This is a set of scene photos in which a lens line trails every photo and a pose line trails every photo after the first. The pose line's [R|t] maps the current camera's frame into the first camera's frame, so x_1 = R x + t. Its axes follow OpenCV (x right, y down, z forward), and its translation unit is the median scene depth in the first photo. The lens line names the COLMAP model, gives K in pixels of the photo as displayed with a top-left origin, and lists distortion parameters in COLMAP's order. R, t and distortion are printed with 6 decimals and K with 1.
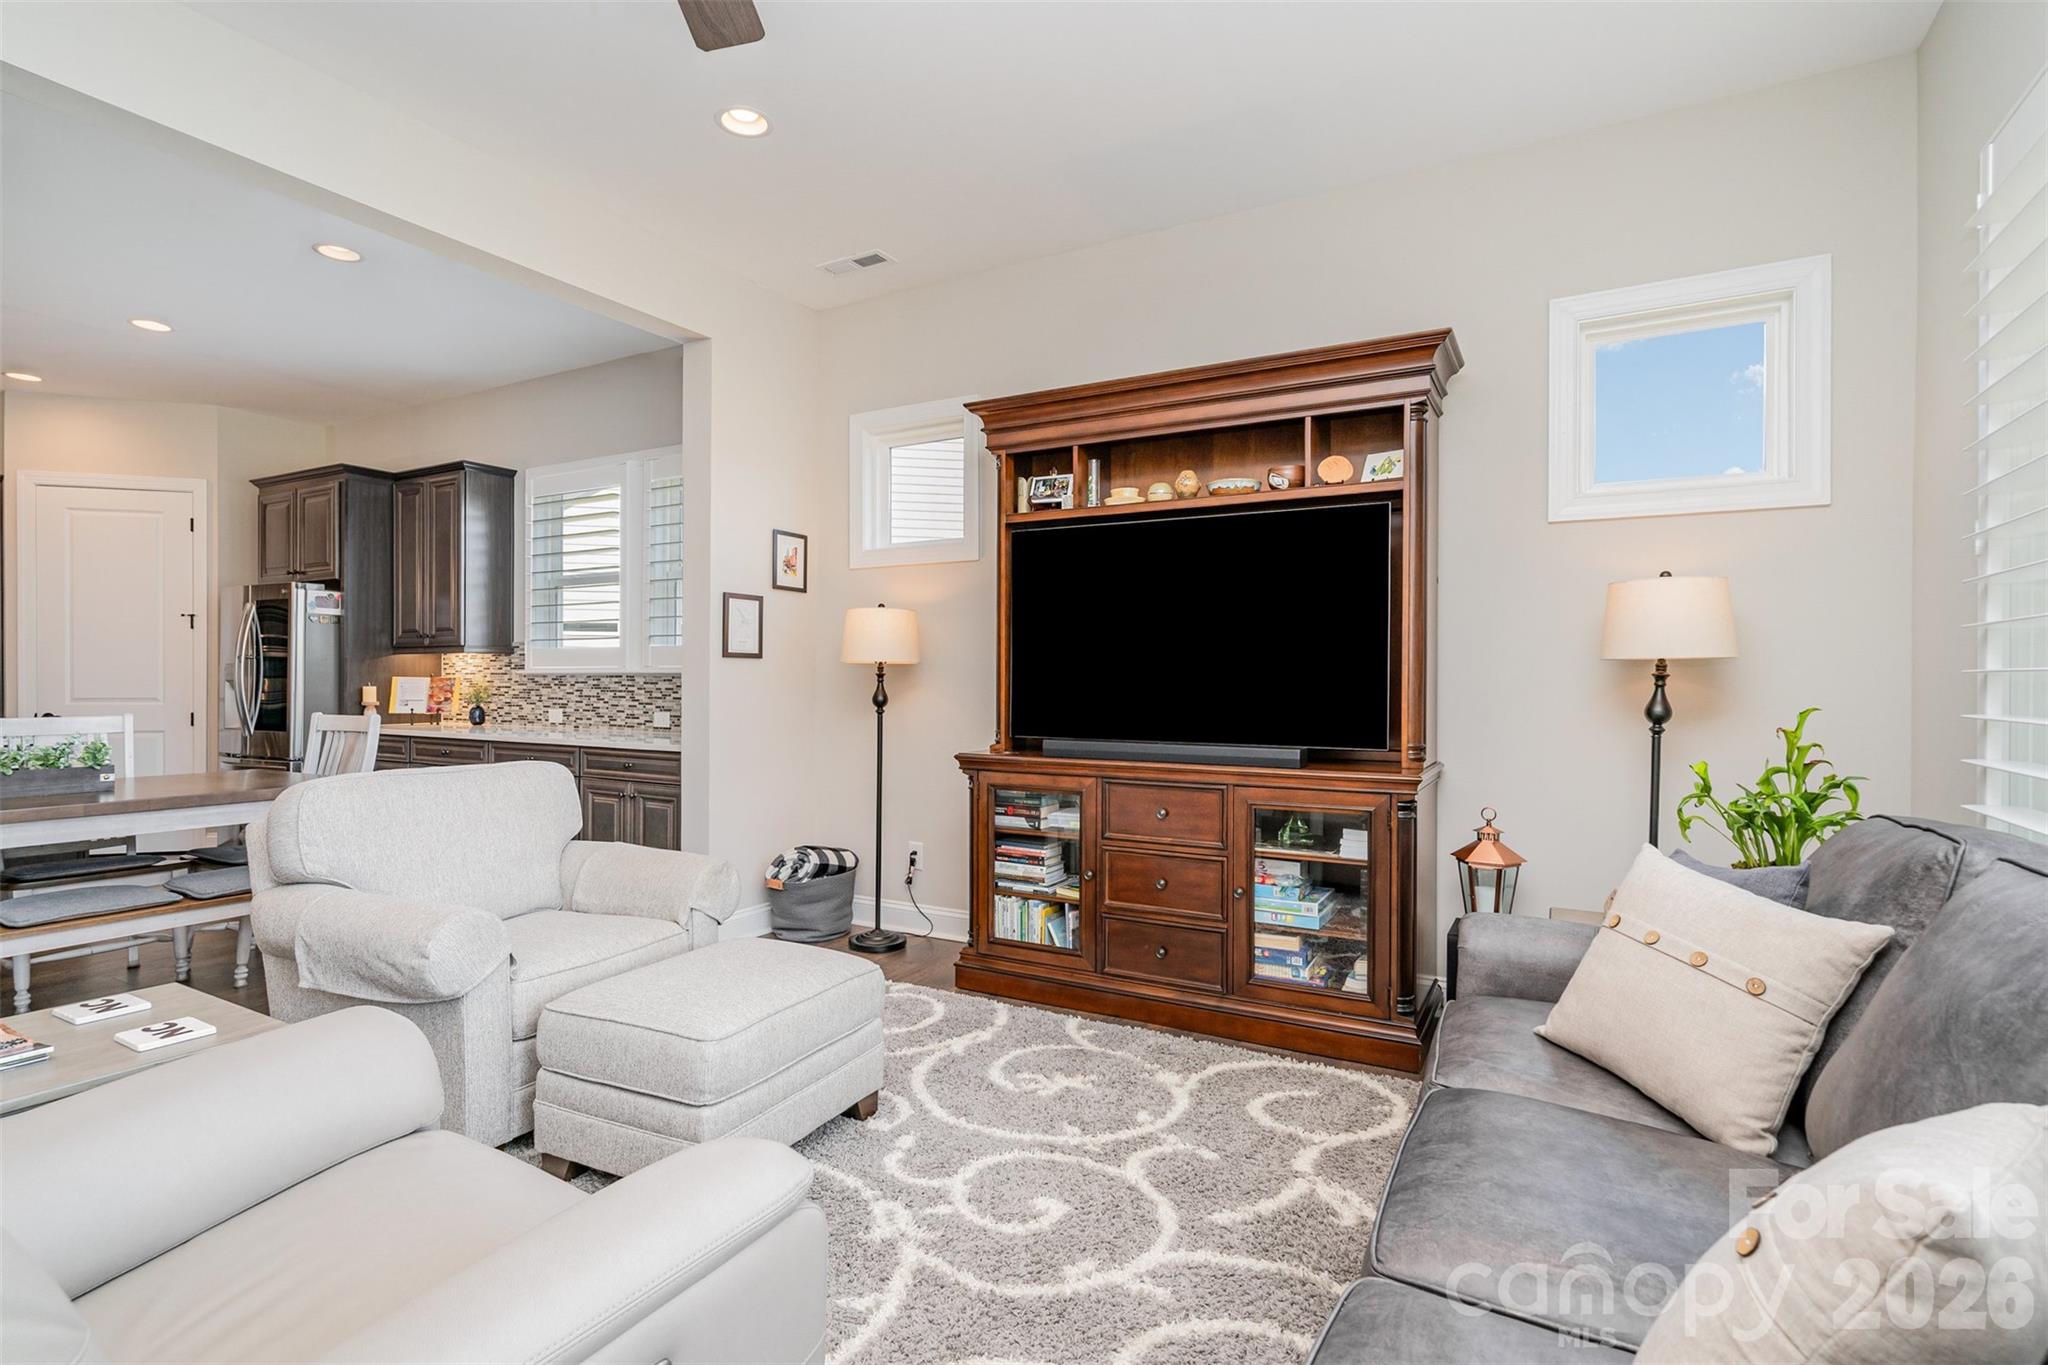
lens RADIAL K [[1002.6, 0, 1021.3], [0, 1002.6, 708.4], [0, 0, 1]] dist [0.012853, 0.000556]
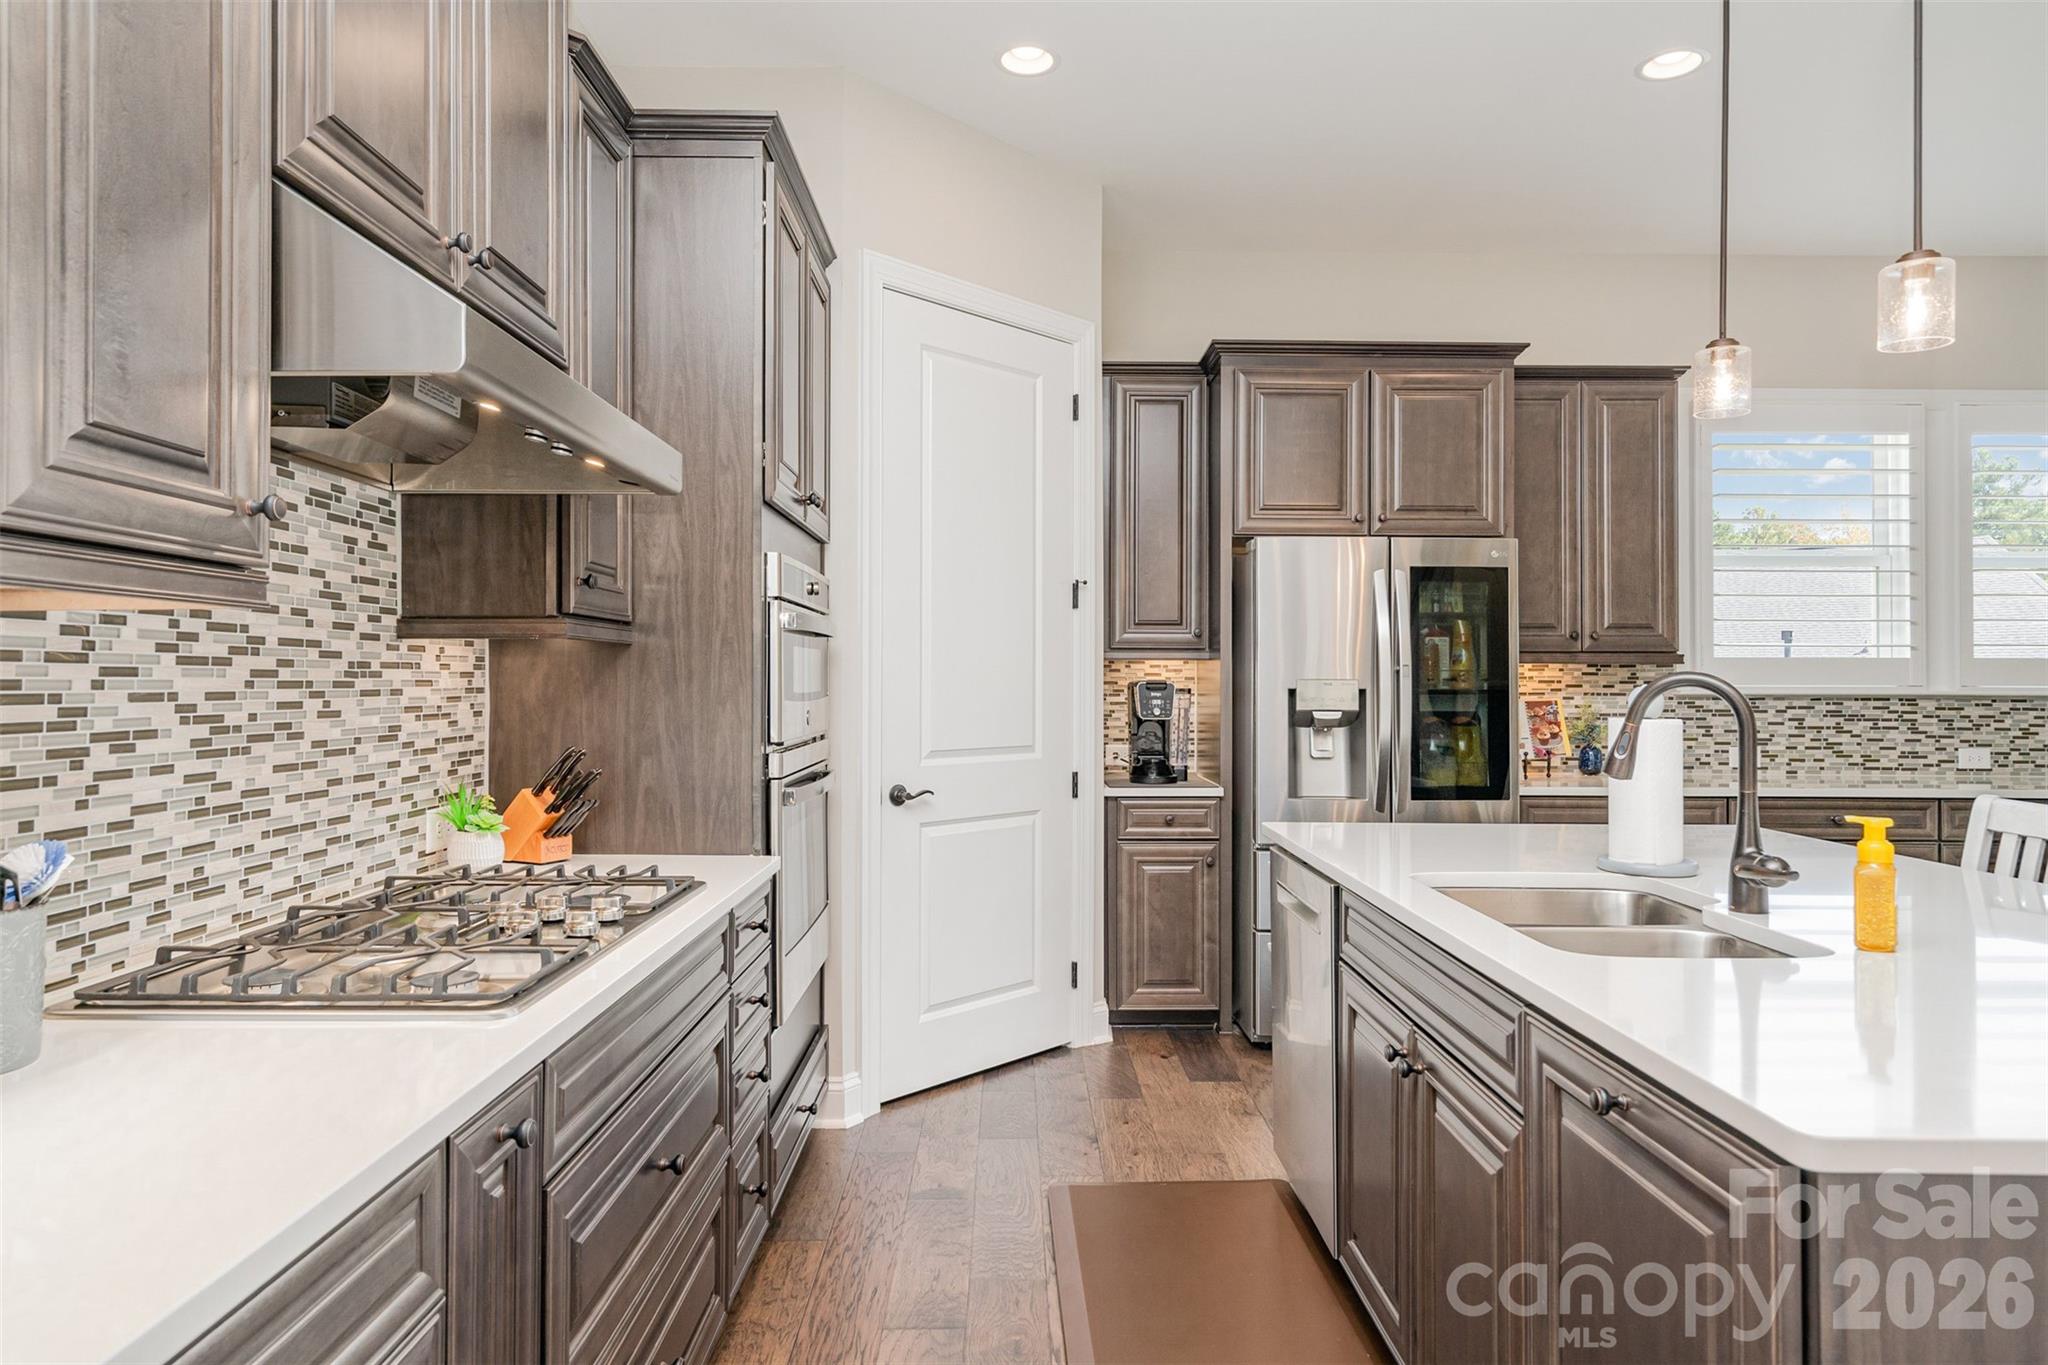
lens RADIAL K [[1224.6, 0, 1024.0], [0, 1224.6, 682.5], [0, 0, 1]] dist [0.000325, -0.000006]
pose [[0.874892, -0.002203, 0.484313, -1.678747], [0.013086, 0.999732, -0.019091, -0.043446], [-0.484141, 0.023040, 0.874686, 0.662748]]
